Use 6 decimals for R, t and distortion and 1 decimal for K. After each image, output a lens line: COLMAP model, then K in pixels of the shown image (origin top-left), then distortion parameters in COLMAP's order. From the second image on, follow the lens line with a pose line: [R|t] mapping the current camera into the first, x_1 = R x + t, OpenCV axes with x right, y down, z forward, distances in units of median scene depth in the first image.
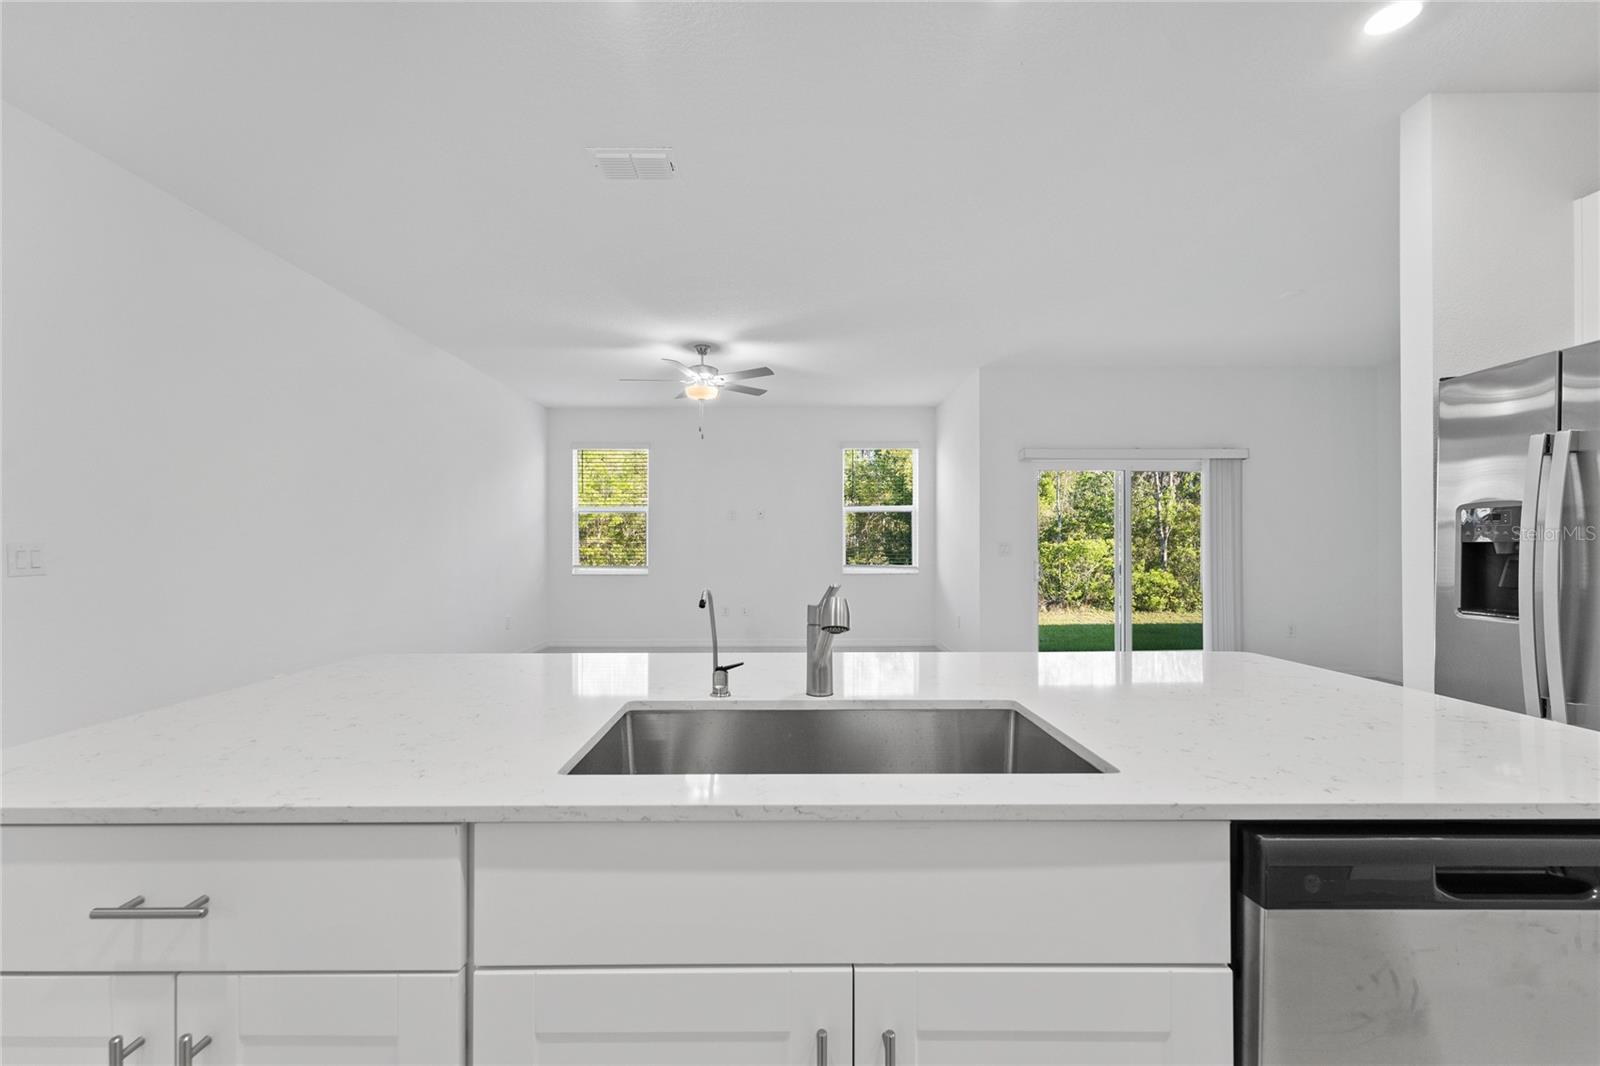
lens RADIAL K [[641.3, 0, 796.3], [0, 641.3, 546.1], [0, 0, 1]] dist [-0.001786, -0.000427]
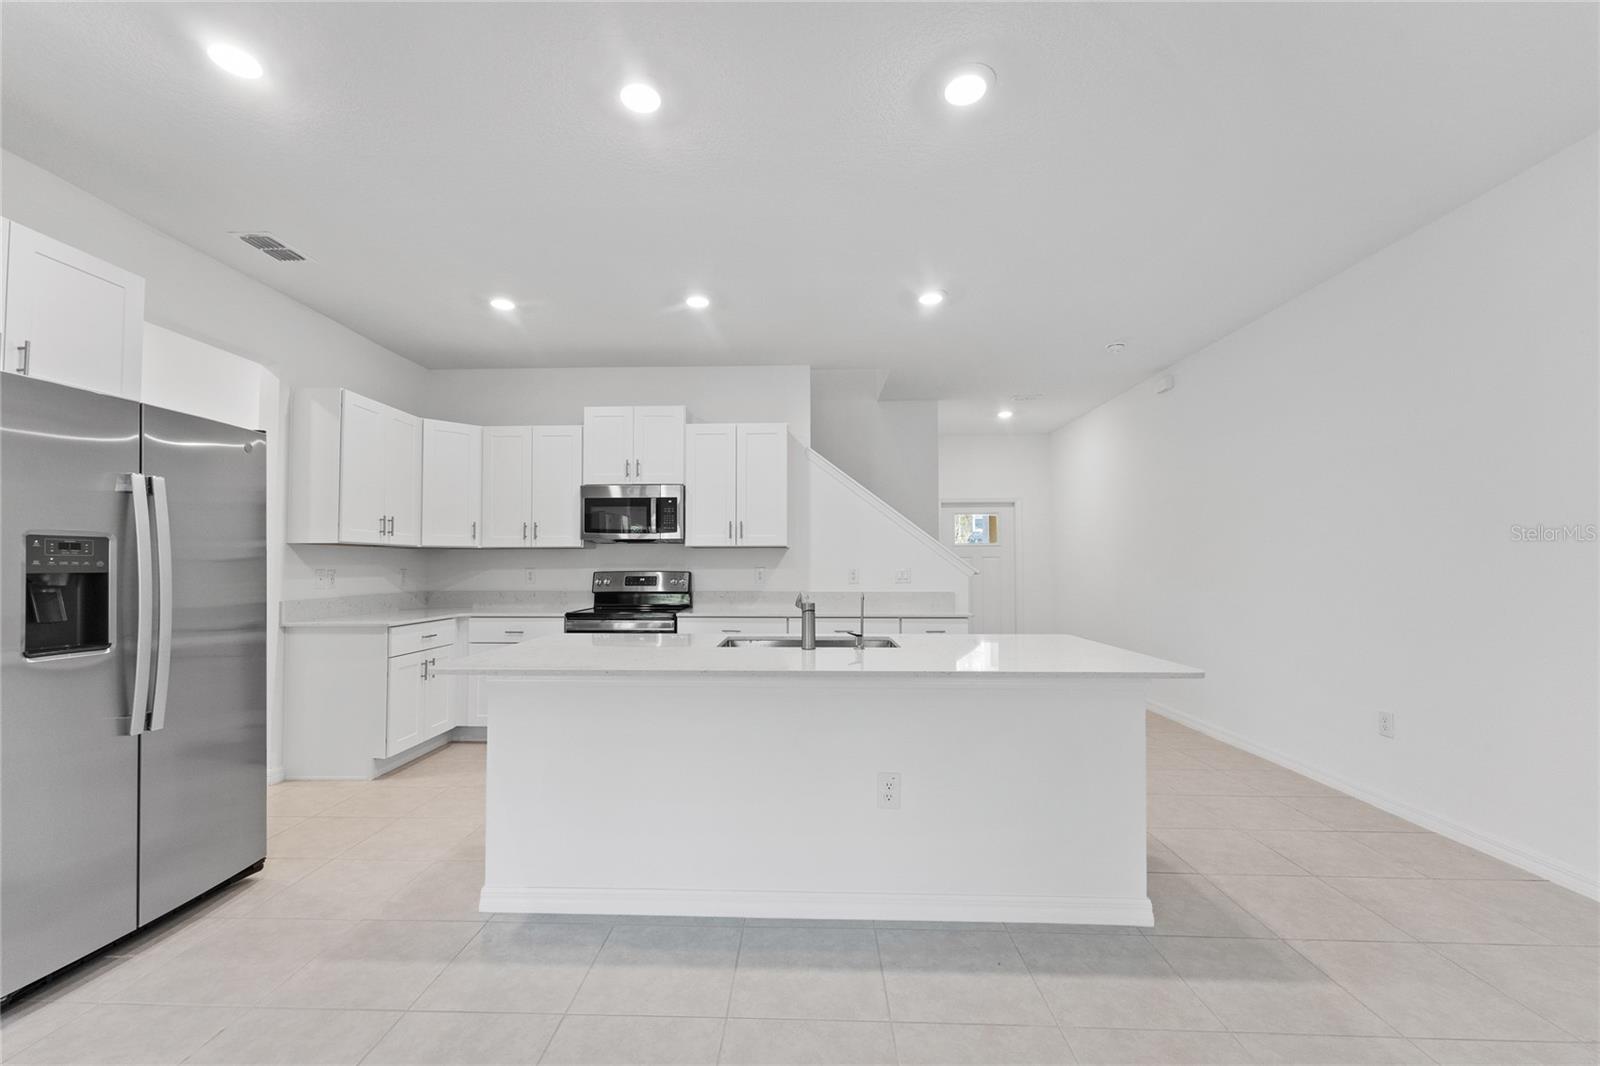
lens RADIAL K [[641.3, 0, 776.1], [0, 641.3, 545.8], [0, 0, 1]] dist [-0.001786, -0.000427]
pose [[-0.998538, 0.003580, 0.053936, -0.000640], [0.001923, 0.999526, -0.030739, -0.005664], [-0.054020, -0.030590, -0.998071, 0.621180]]
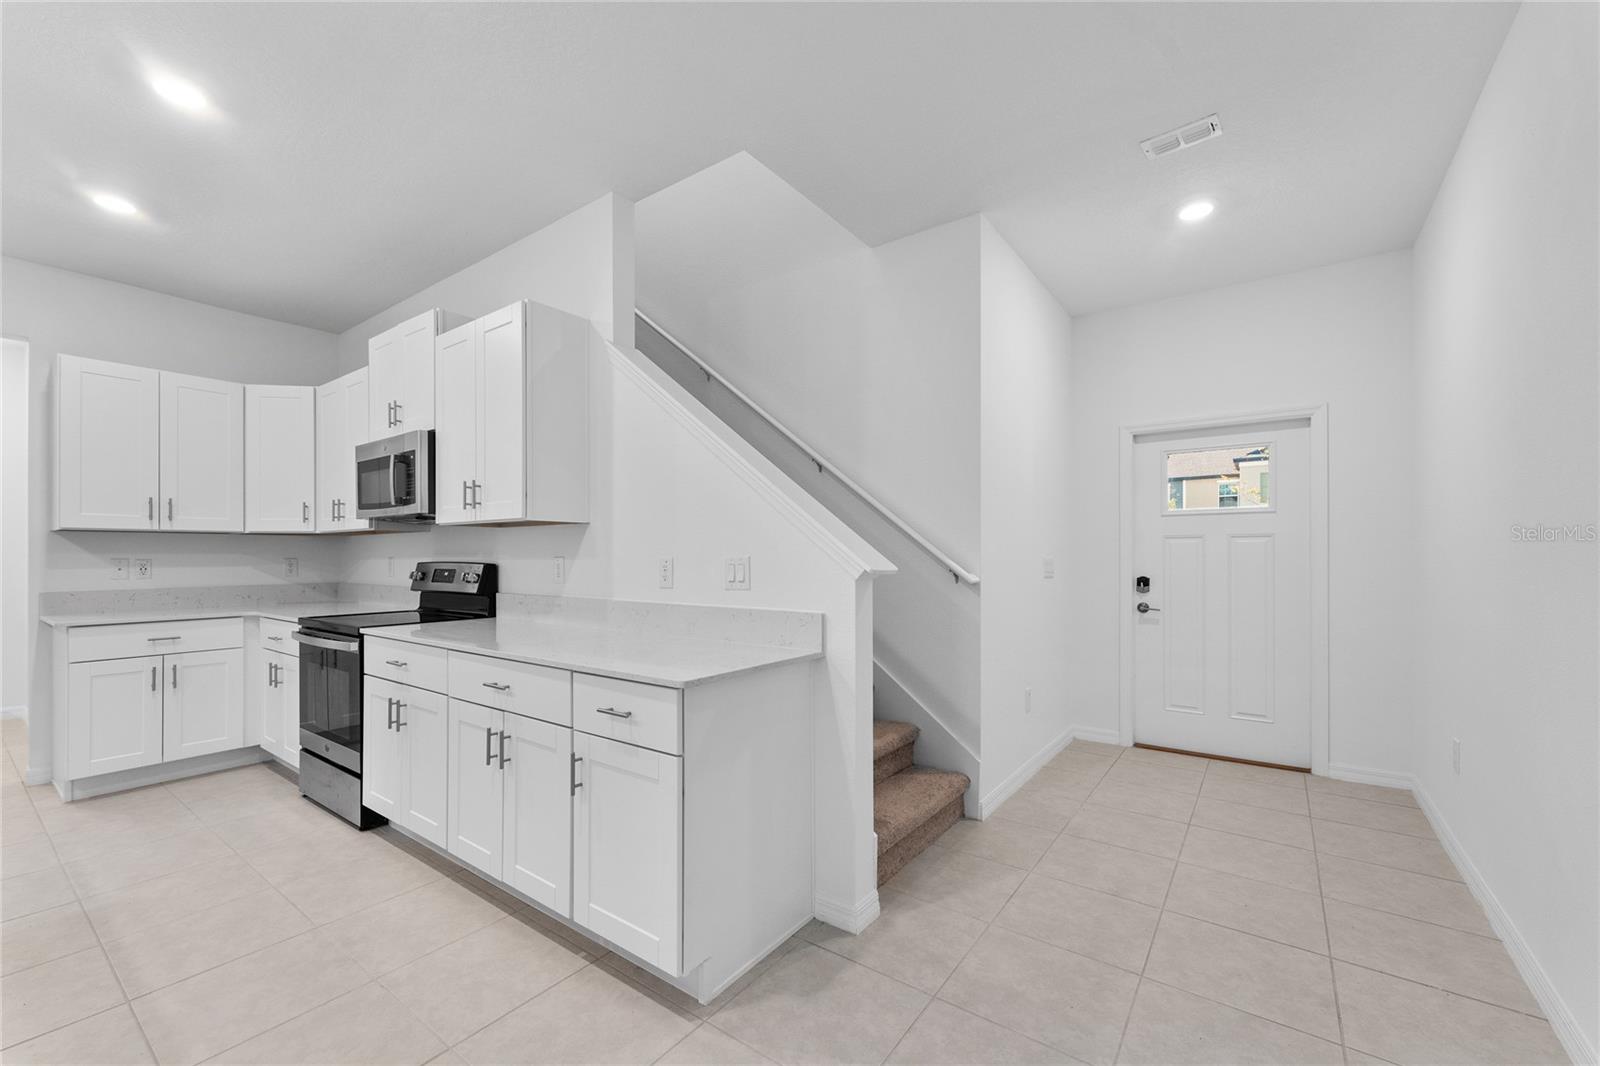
lens RADIAL K [[641.3, 0, 790.3], [0, 641.3, 552.1], [0, 0, 1]] dist [-0.001786, -0.000427]
pose [[-0.808988, 0.004572, 0.587808, -0.375192], [0.003236, 0.999989, -0.003324, -0.004685], [-0.587817, -0.000787, -0.808994, 0.098982]]
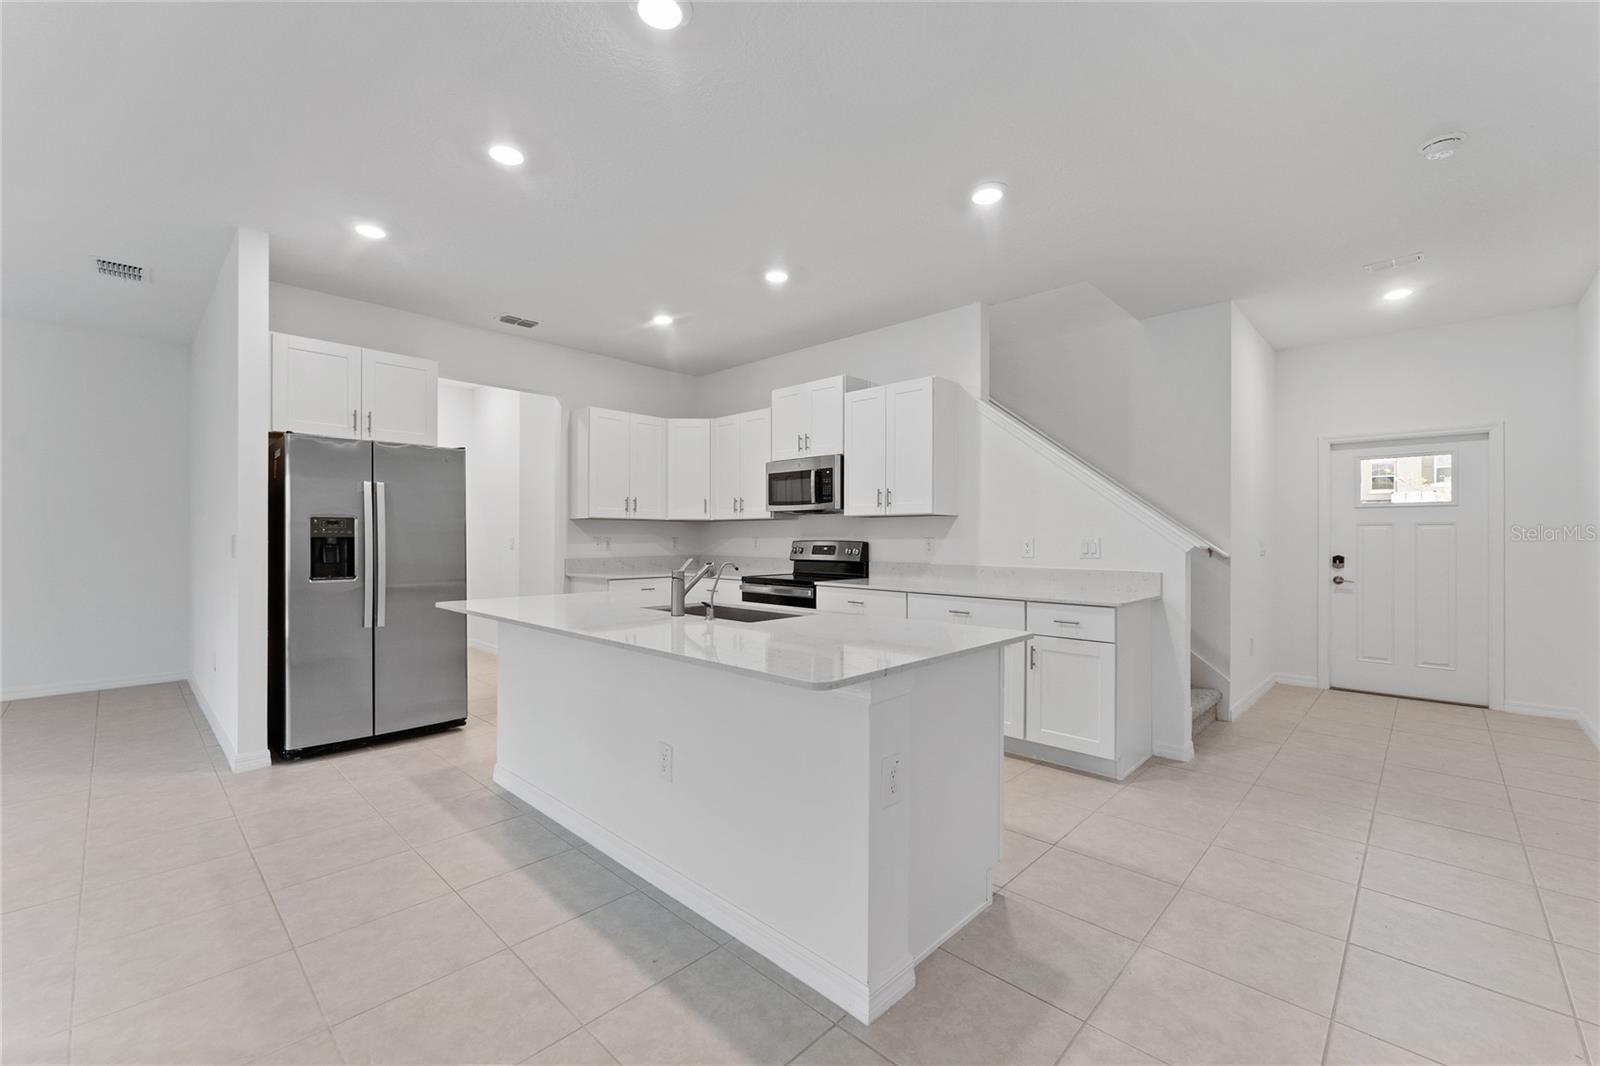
lens RADIAL K [[641.3, 0, 791.8], [0, 641.3, 538.0], [0, 0, 1]] dist [-0.001786, -0.000427]
pose [[-0.720290, -0.003917, 0.693662, -0.345711], [-0.002583, 0.999992, 0.002964, -0.004636], [-0.693668, 0.000343, -0.720295, 0.459841]]
